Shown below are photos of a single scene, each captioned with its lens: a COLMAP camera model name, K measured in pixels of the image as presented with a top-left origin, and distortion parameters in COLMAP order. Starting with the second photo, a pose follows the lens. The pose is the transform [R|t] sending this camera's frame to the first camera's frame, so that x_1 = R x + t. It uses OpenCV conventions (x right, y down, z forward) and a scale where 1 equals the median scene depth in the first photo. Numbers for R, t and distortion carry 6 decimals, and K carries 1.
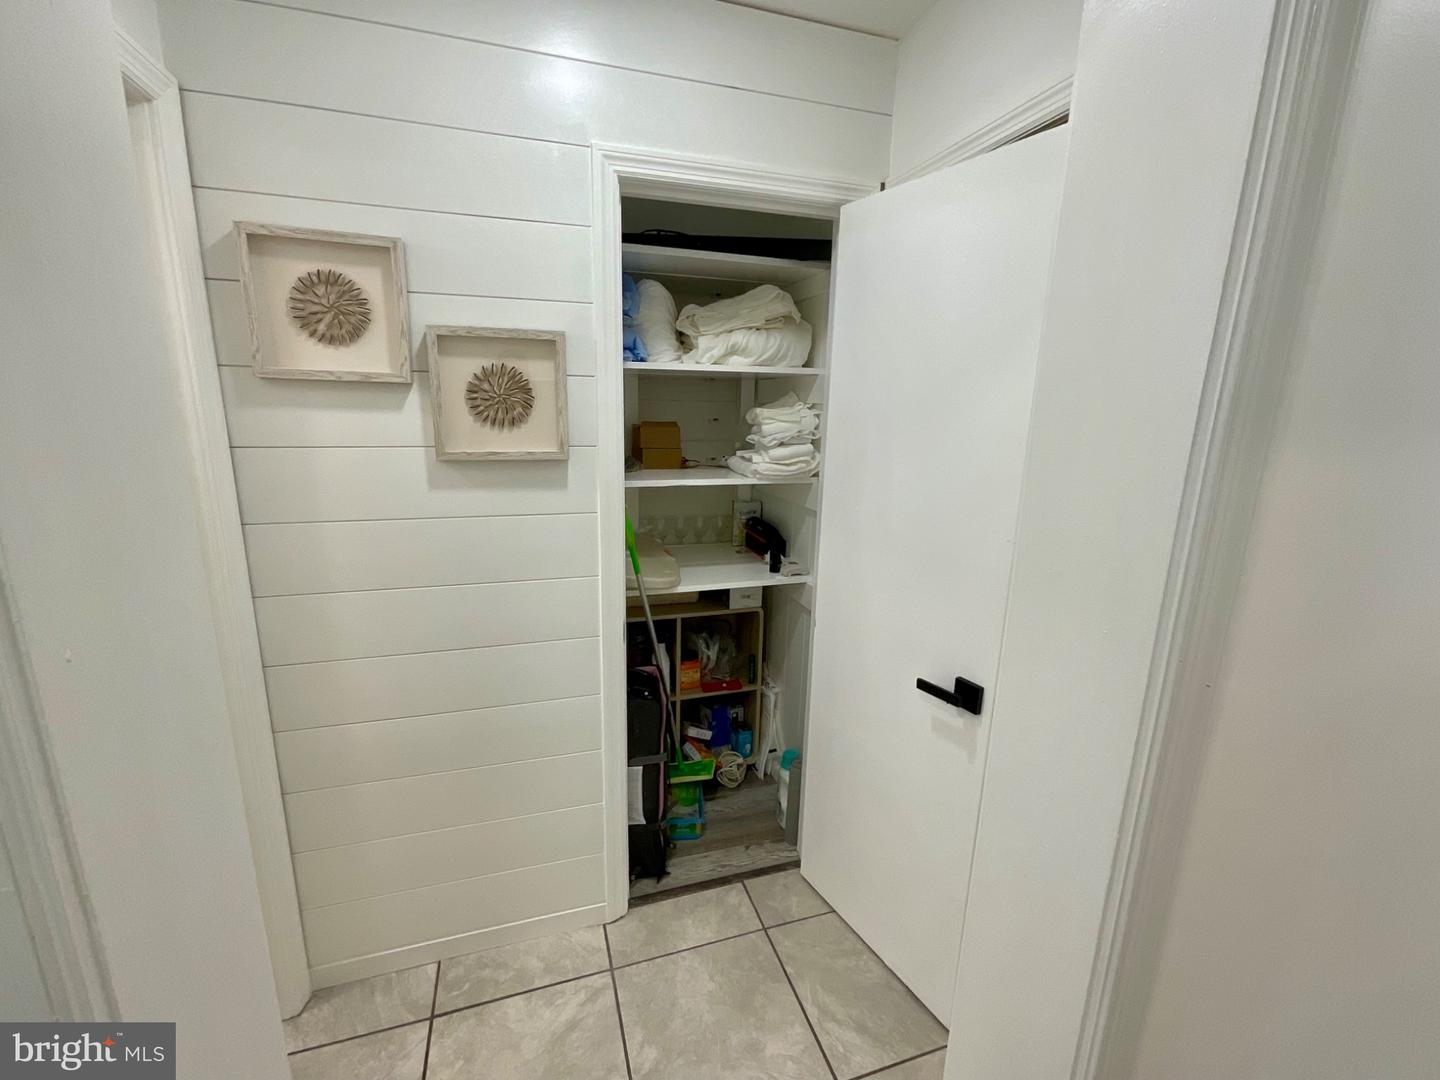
lens RADIAL K [[634.9, 0, 725.3], [0, 634.9, 539.9], [0, 0, 1]] dist [-0.002368, -0.000136]
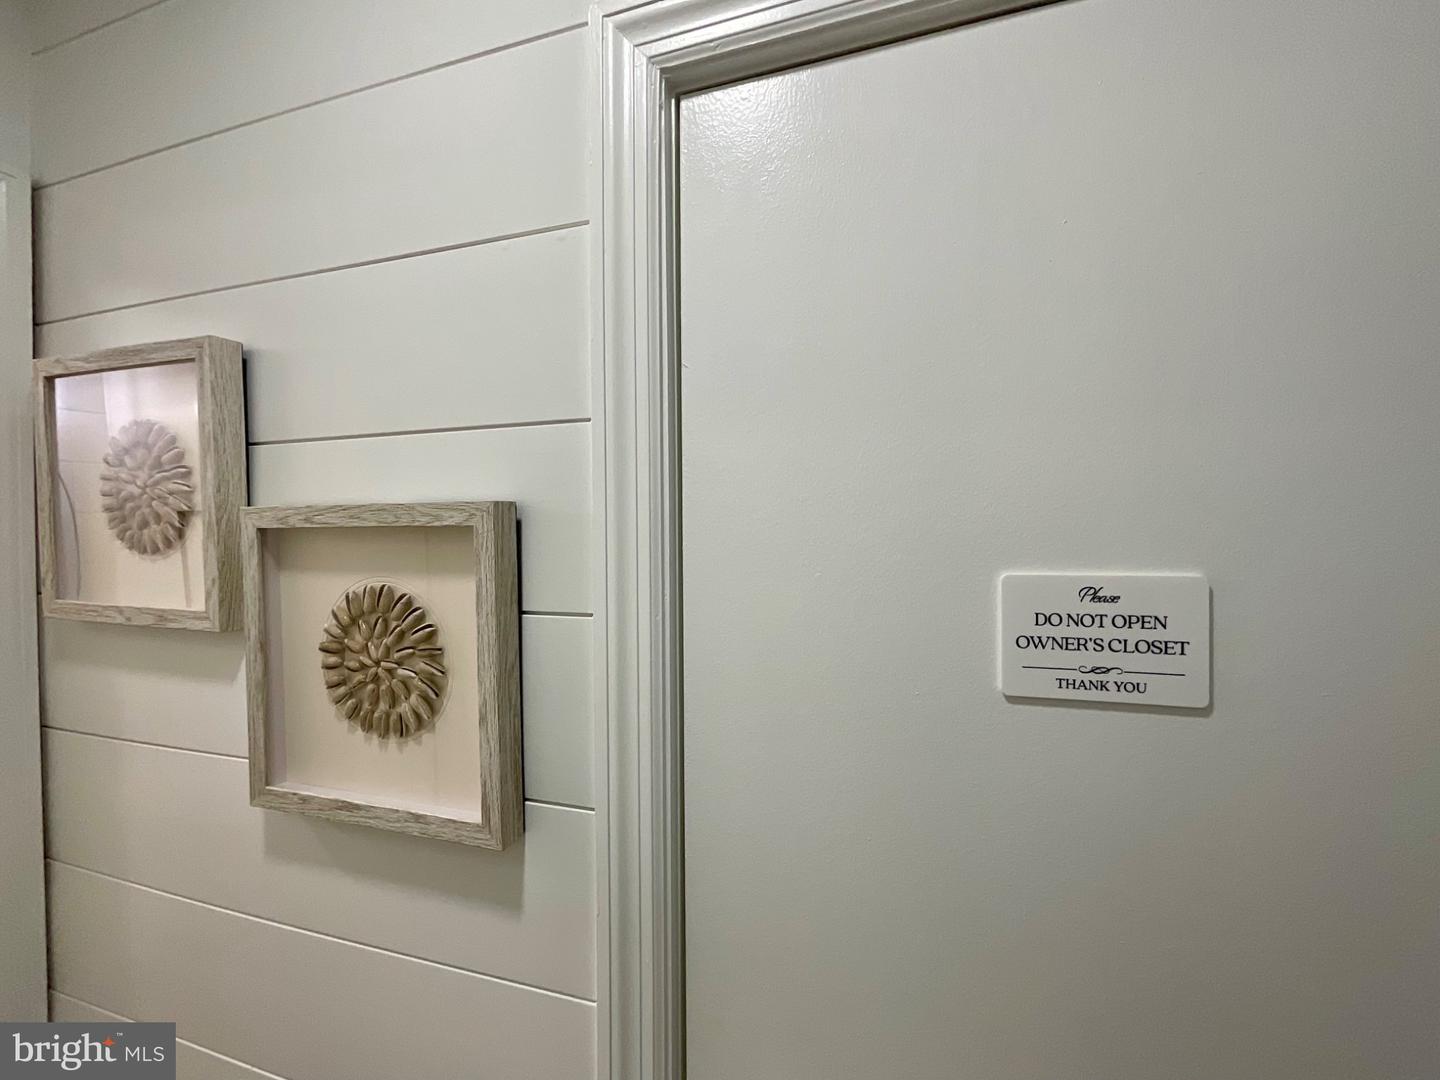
lens RADIAL K [[580.4, 0, 723.5], [0, 580.4, 548.7], [0, 0, 1]] dist [0.000638, 0.000043]
pose [[0.821010, -0.012584, -0.570775, 0.041474], [-0.109021, 0.977904, -0.178378, -0.259440], [0.560408, 0.208676, 0.801497, 0.818772]]
